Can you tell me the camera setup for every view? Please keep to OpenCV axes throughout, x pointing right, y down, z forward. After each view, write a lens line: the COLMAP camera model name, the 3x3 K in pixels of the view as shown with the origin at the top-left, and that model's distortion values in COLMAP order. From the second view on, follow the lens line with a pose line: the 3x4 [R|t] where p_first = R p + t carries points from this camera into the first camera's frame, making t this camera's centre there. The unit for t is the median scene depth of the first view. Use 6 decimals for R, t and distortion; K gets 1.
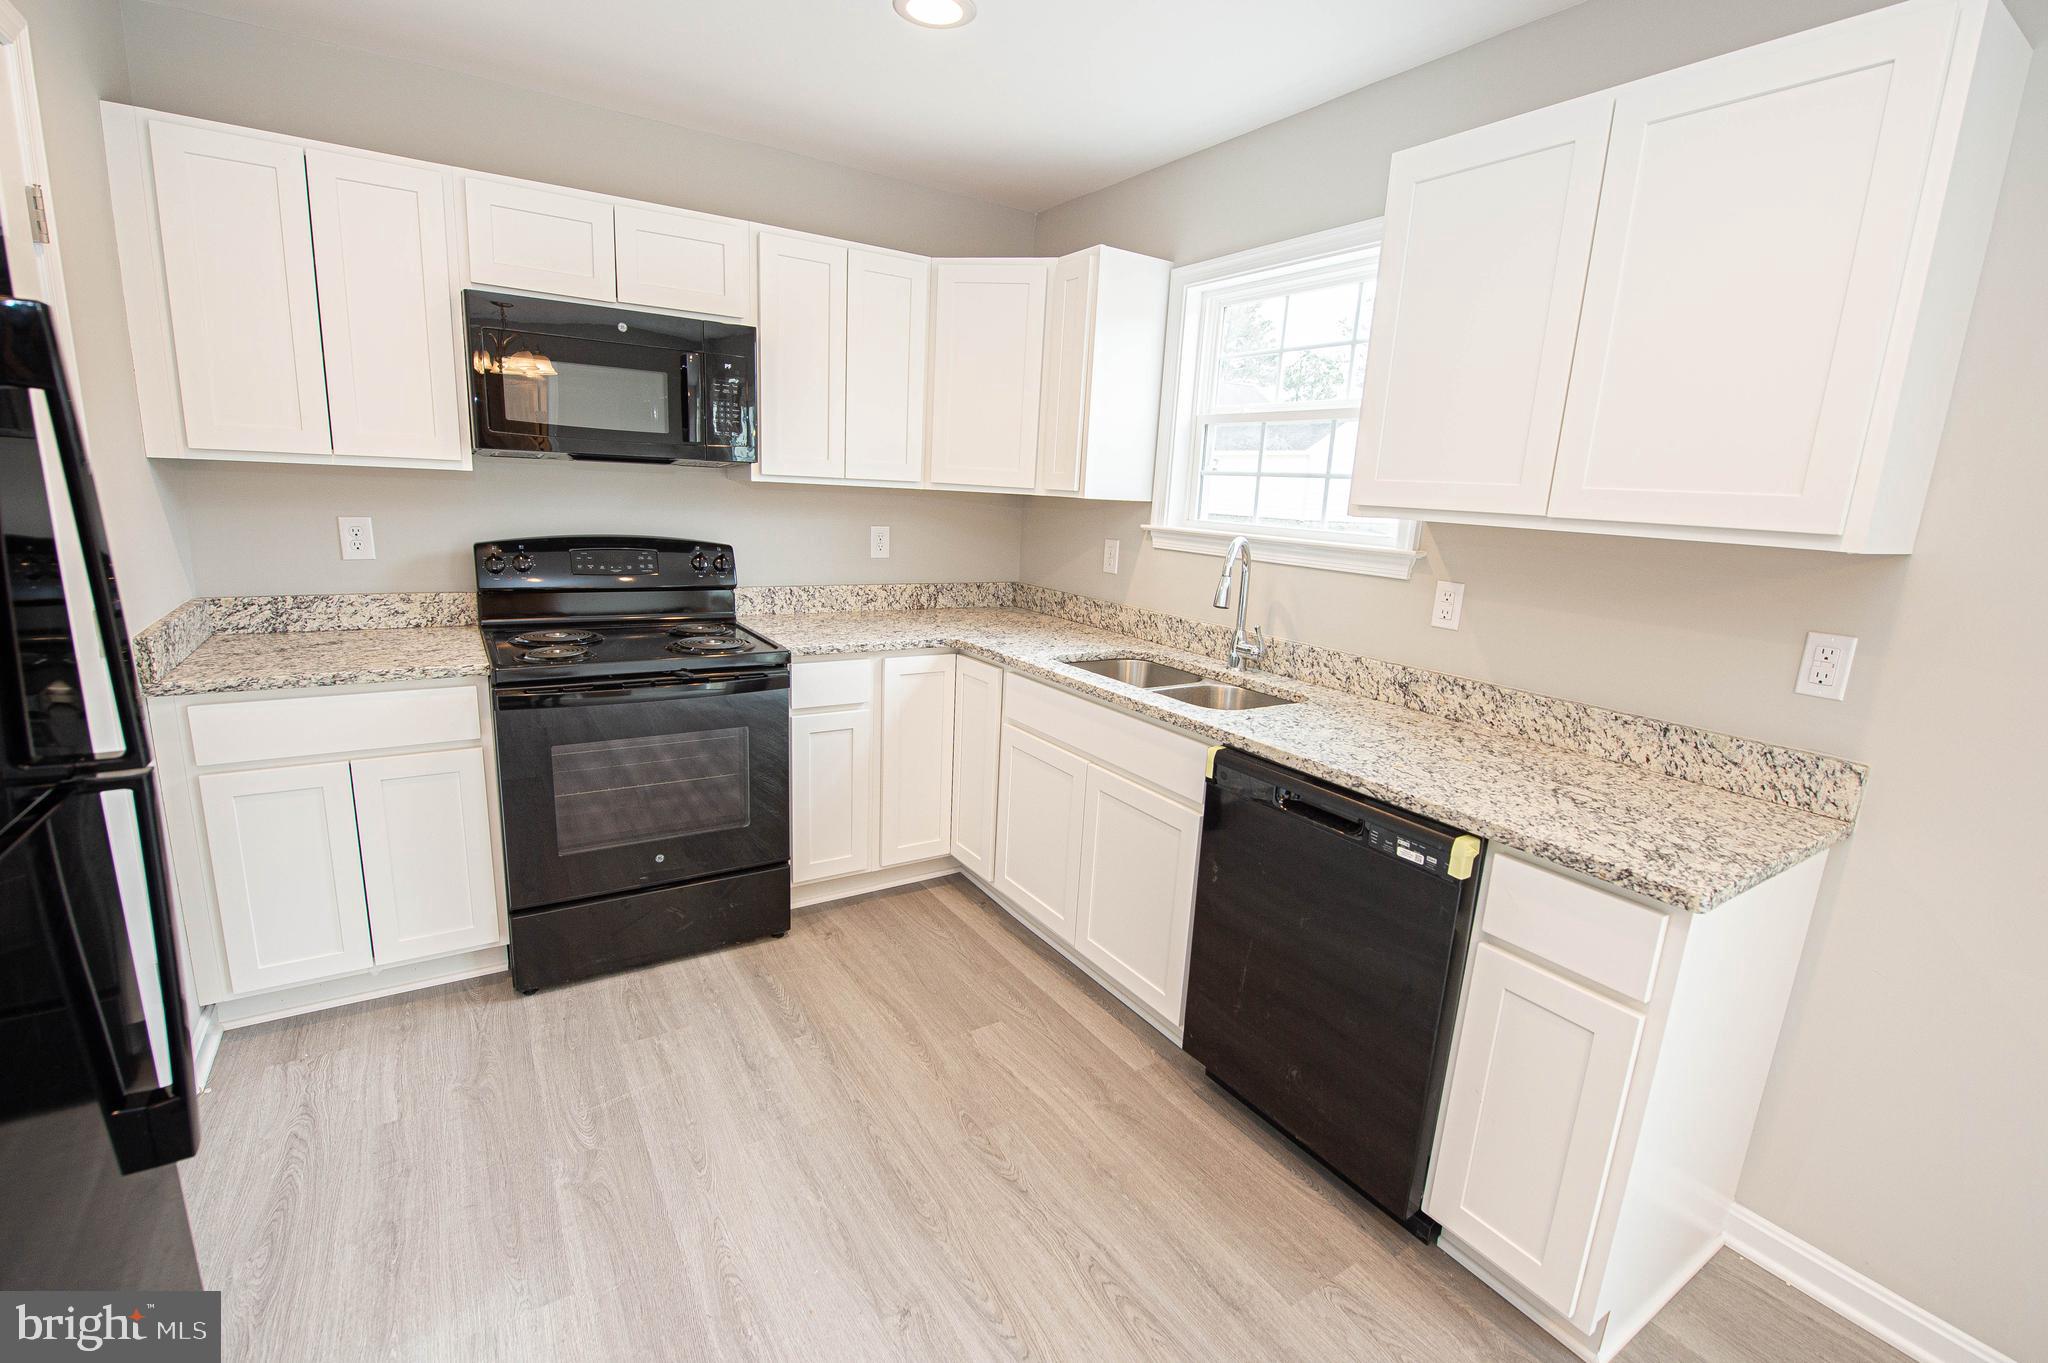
lens RADIAL K [[897.0, 0, 1024.0], [0, 897.0, 681.5], [0, 0, 1]] dist [-0.016281, -0.000188]
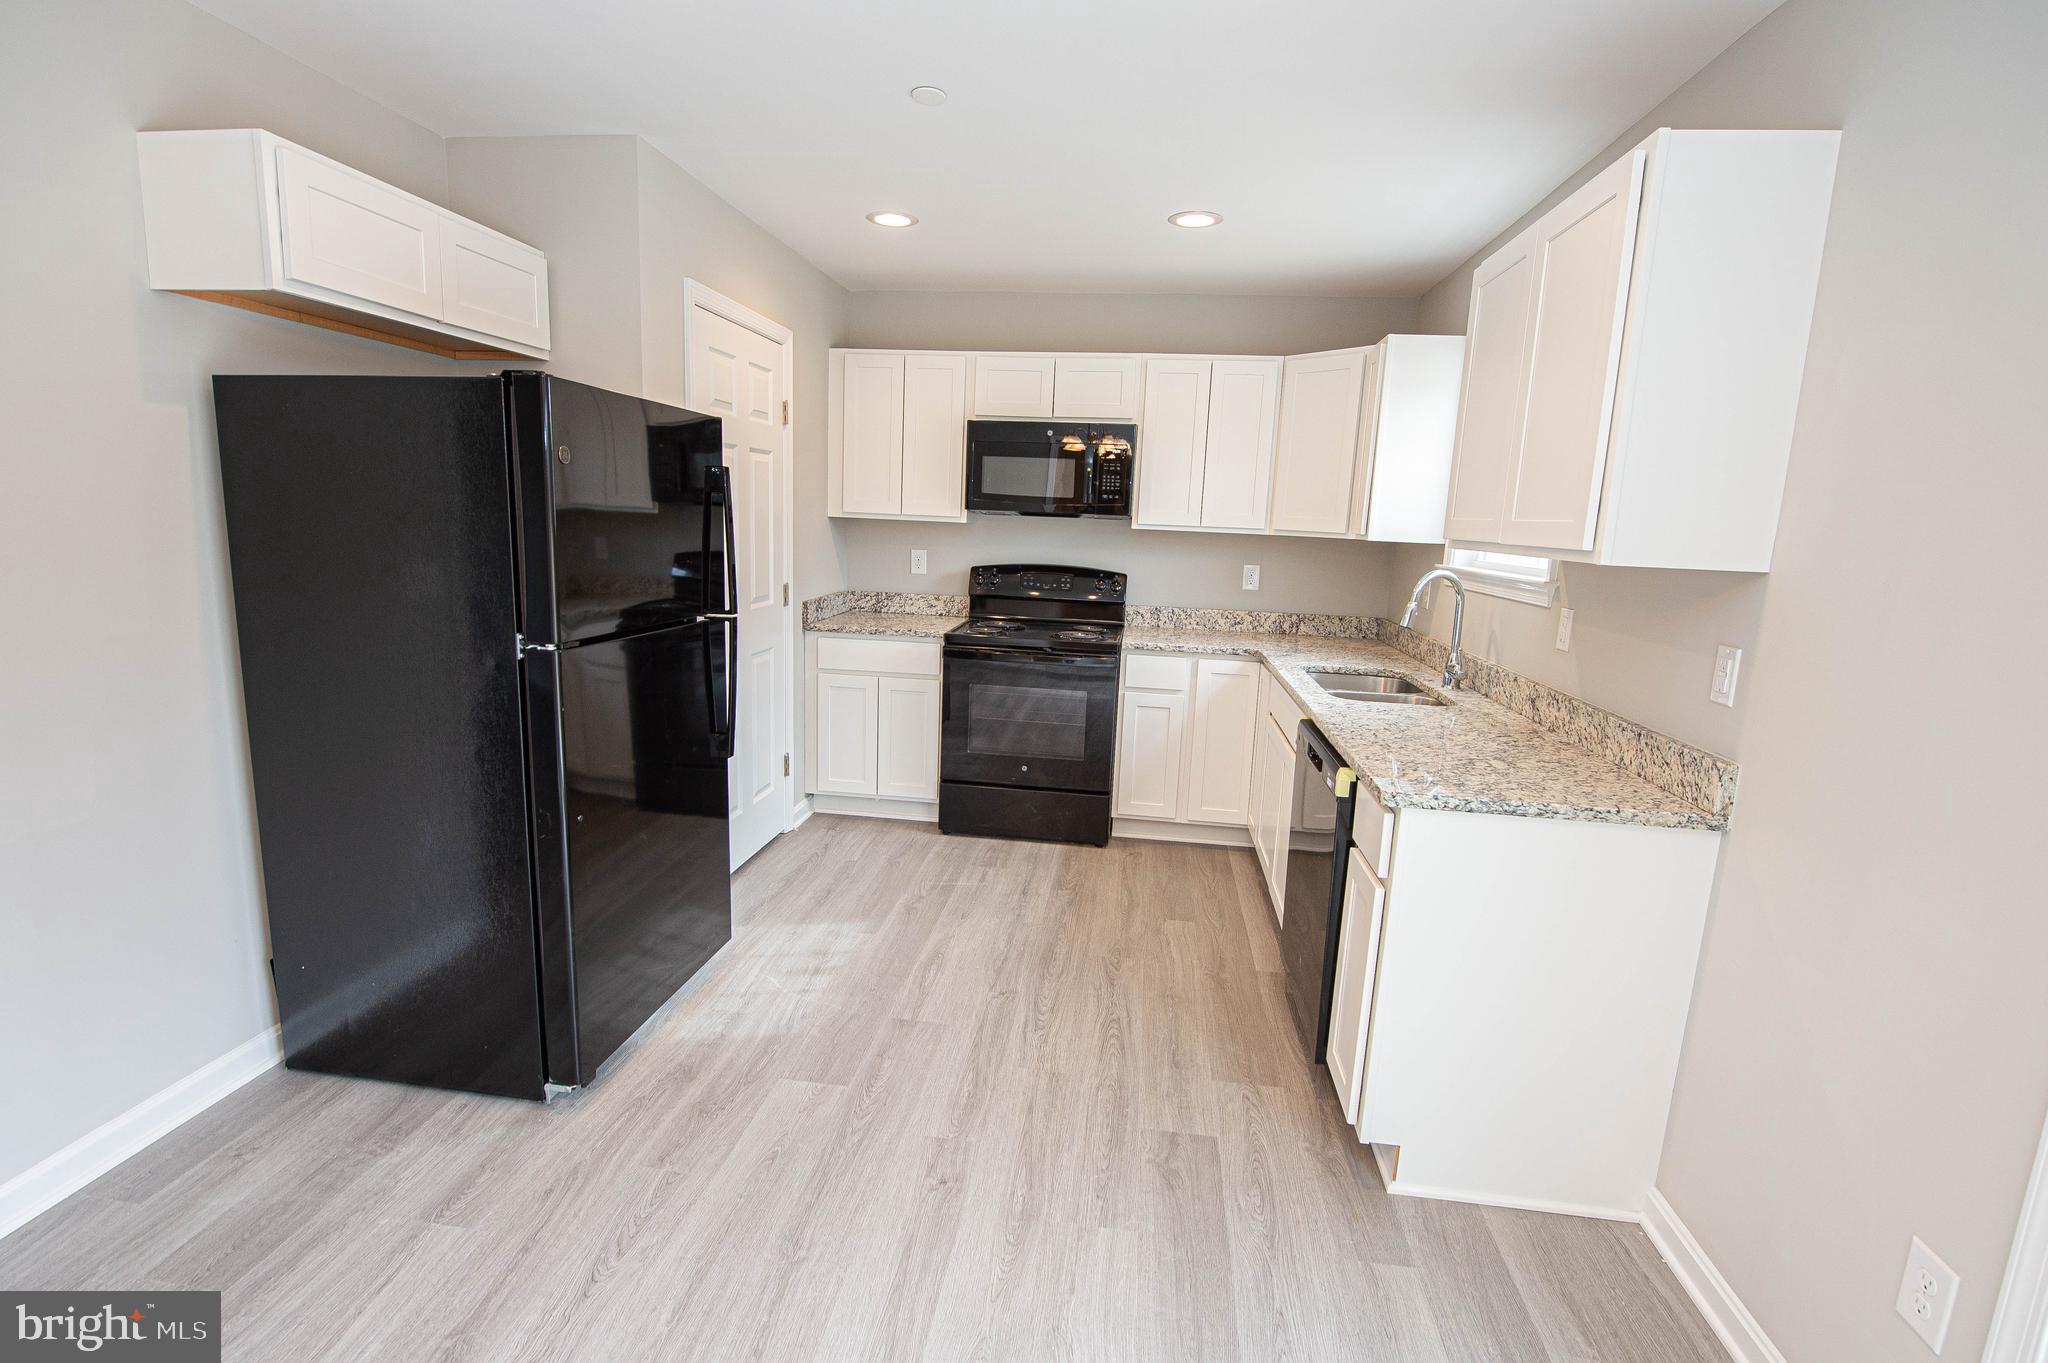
lens RADIAL K [[982.0, 0, 1024.0], [0, 982.0, 681.5], [0, 0, 1]] dist [-0.000513, -0.000043]
pose [[0.759451, 0.090139, -0.644290, 0.679367], [-0.140231, 0.989755, -0.026824, 0.095236], [0.635272, 0.110721, 0.764311, -0.319106]]
